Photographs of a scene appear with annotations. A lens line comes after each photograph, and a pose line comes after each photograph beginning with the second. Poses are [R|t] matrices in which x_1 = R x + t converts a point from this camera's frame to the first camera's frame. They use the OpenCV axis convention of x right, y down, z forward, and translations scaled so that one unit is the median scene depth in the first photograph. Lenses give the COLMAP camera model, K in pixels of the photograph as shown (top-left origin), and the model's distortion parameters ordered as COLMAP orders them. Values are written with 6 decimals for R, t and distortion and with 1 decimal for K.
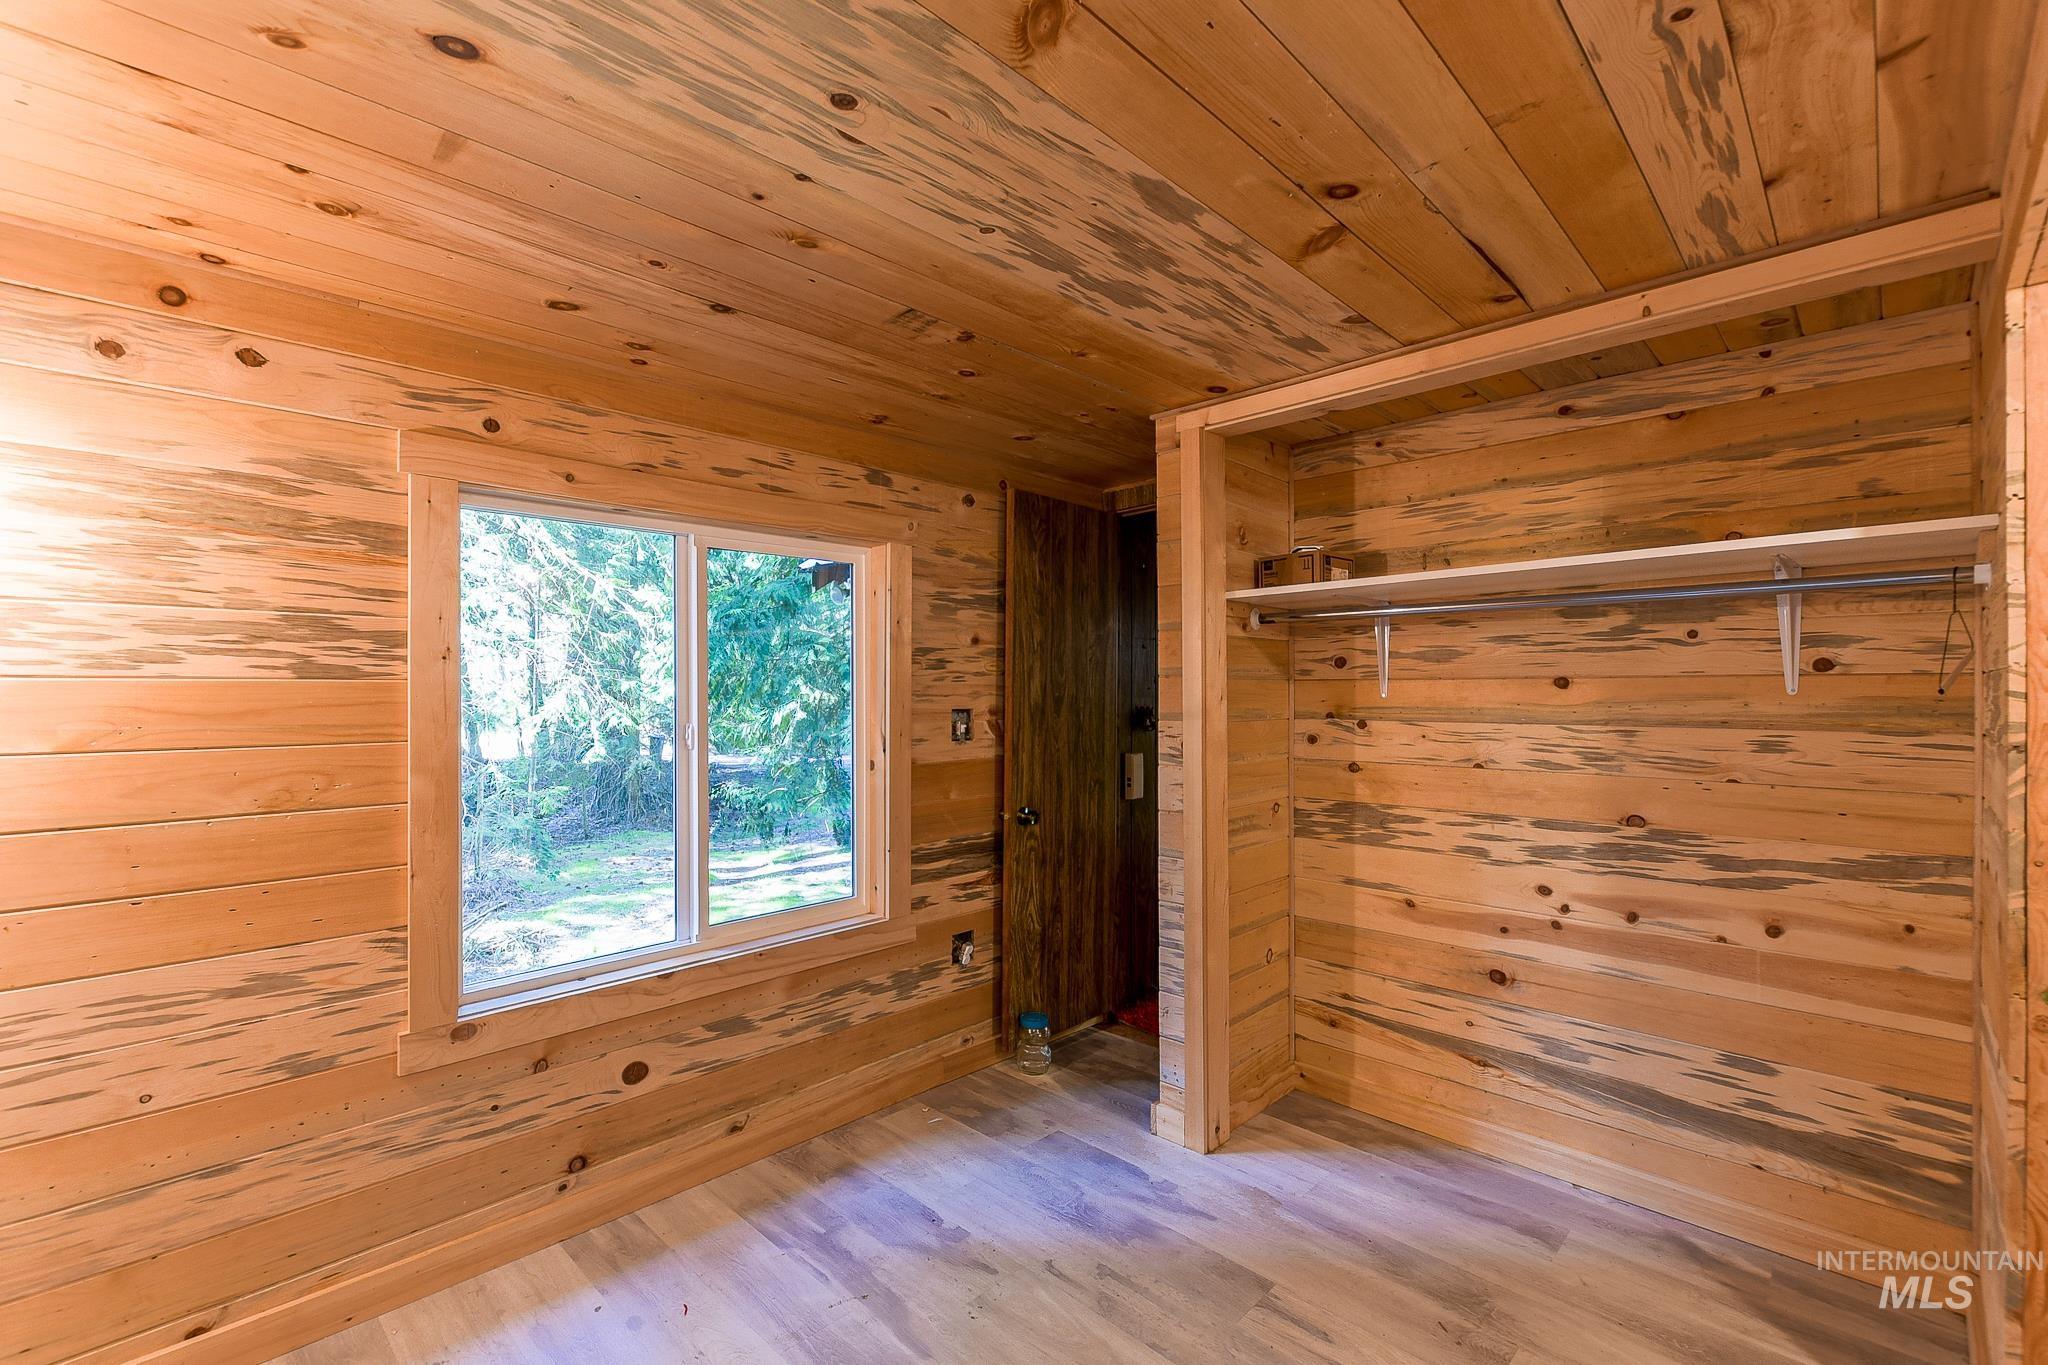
lens RADIAL K [[883.8, 0, 1013.5], [0, 883.8, 689.8], [0, 0, 1]] dist [0.008399, -0.004627]
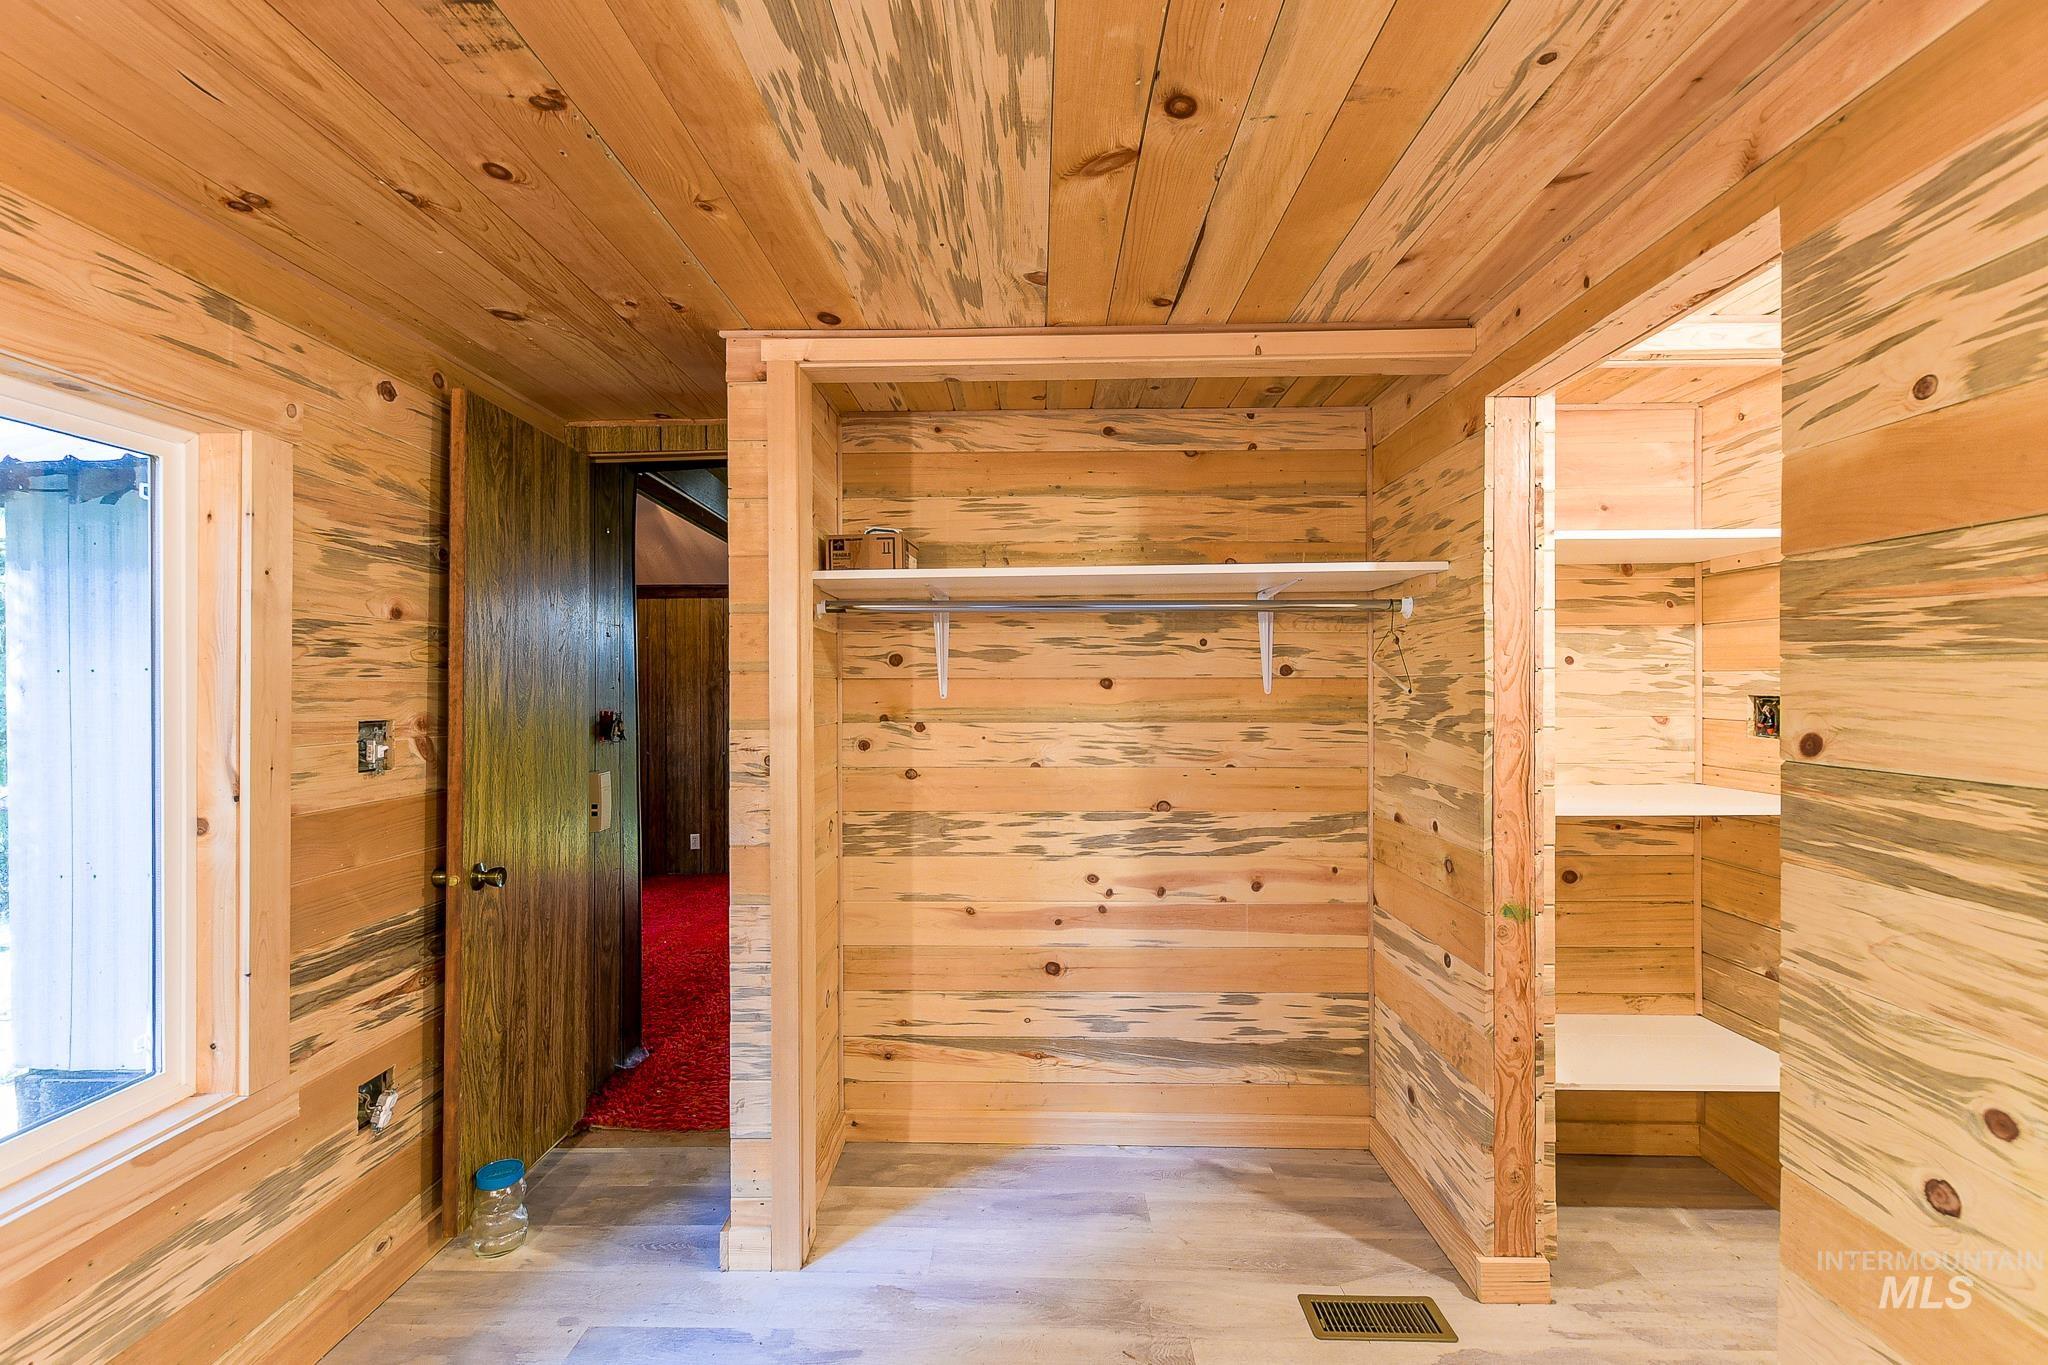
lens RADIAL K [[883.8, 0, 1013.5], [0, 883.8, 689.8], [0, 0, 1]] dist [0.008399, -0.004627]
pose [[0.730535, 0.000025, 0.682876, -0.204050], [0.000057, 1.000000, -0.000098, -0.000117], [-0.682876, 0.000111, 0.730535, 0.301122]]
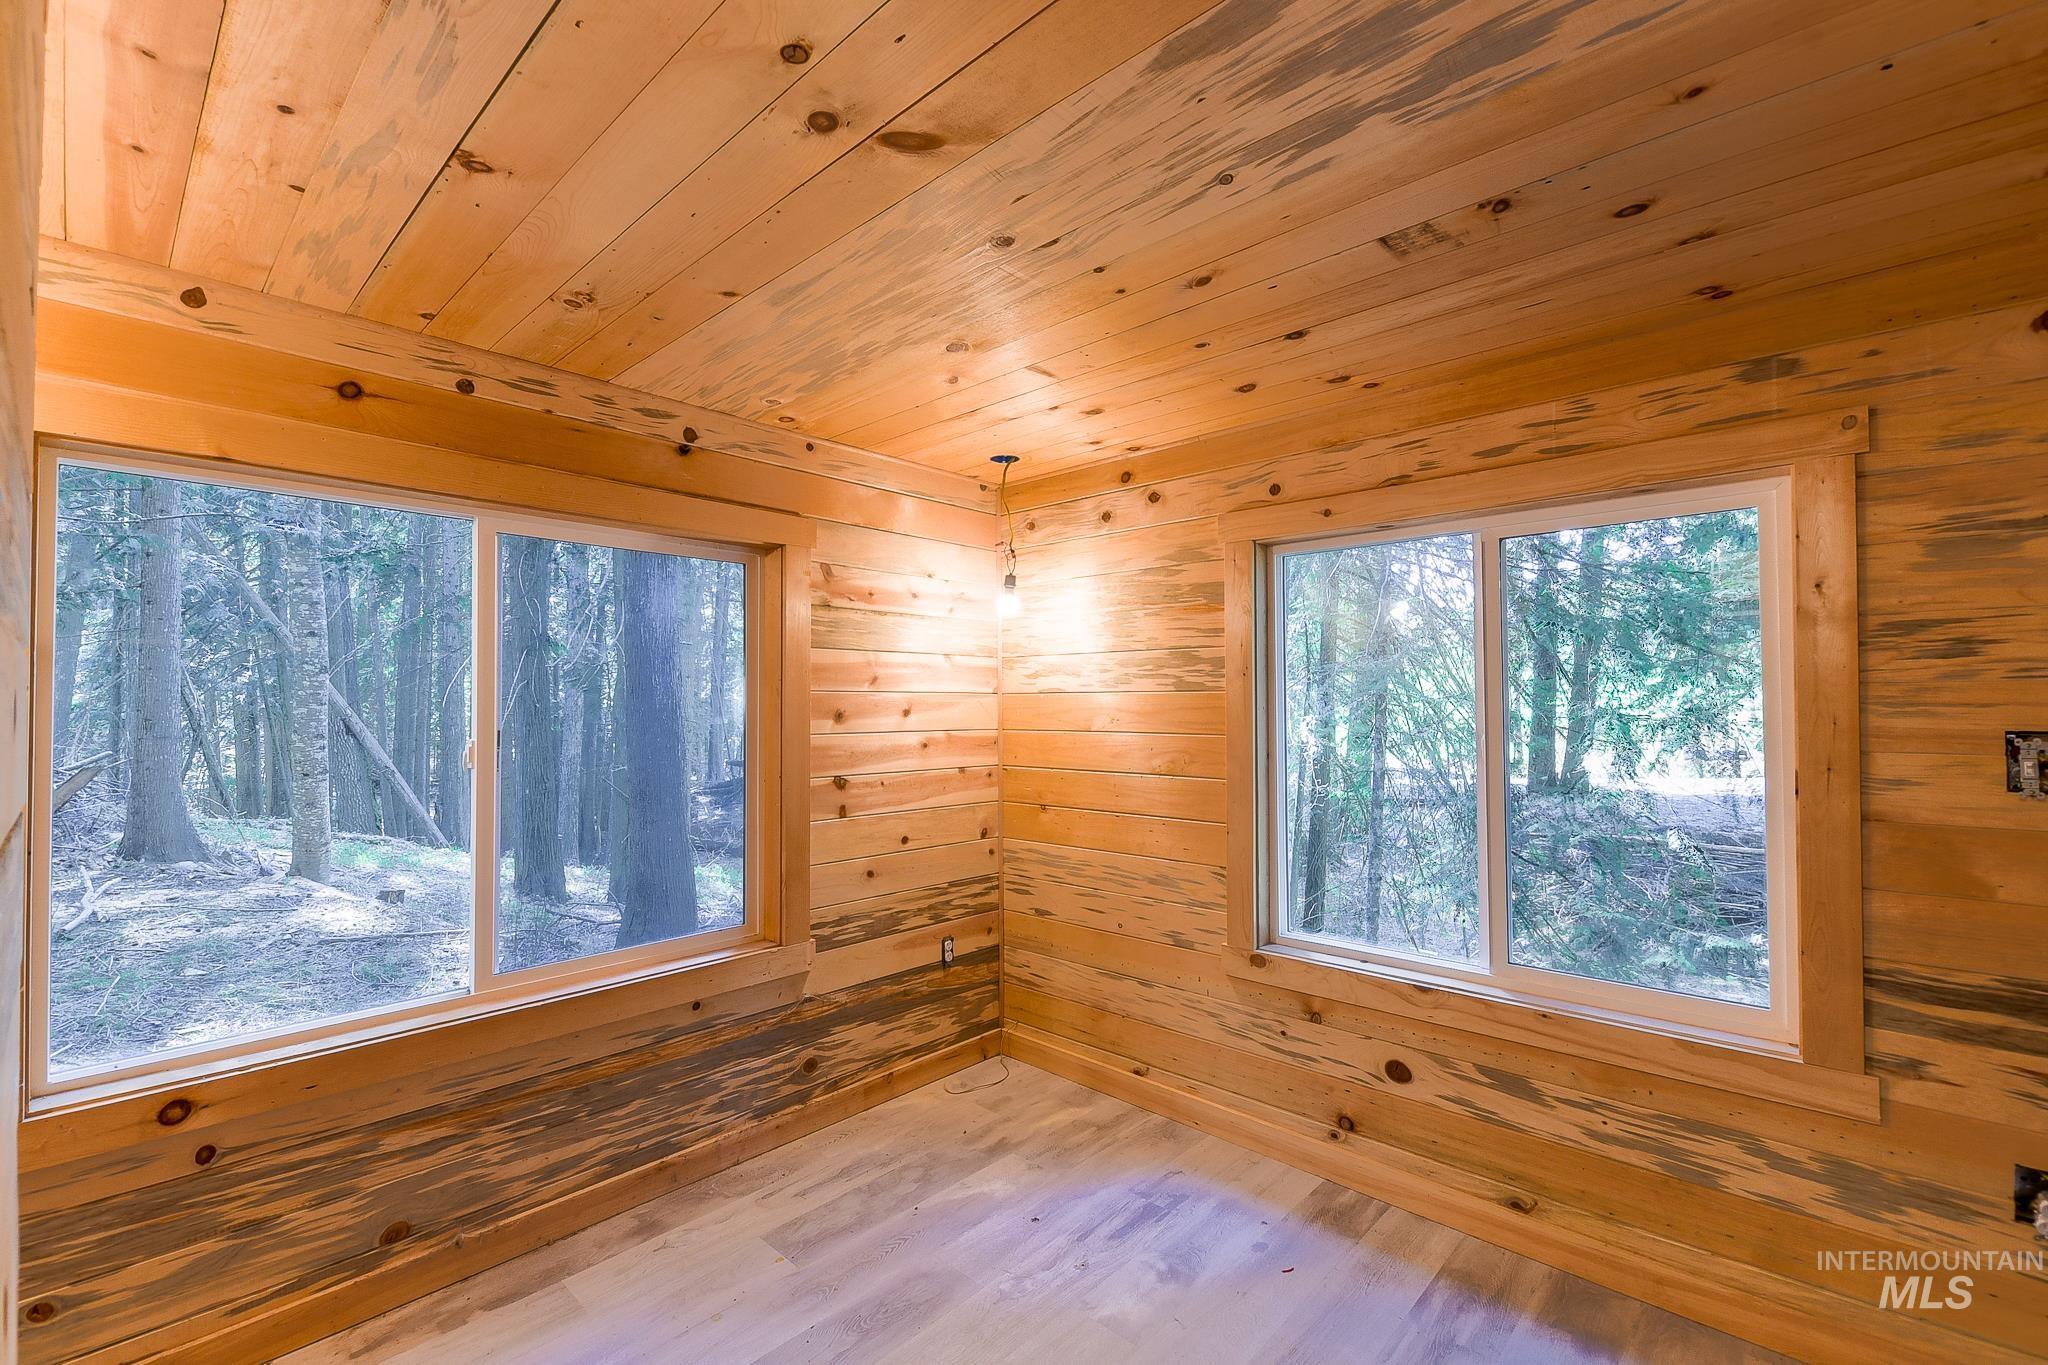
lens RADIAL K [[883.8, 0, 1013.5], [0, 883.8, 689.8], [0, 0, 1]] dist [0.008399, -0.004627]
pose [[0.023877, -0.015439, -0.999596, 0.569673], [0.001302, 0.999880, -0.015413, 0.006236], [0.999714, -0.000933, 0.023895, 0.511633]]
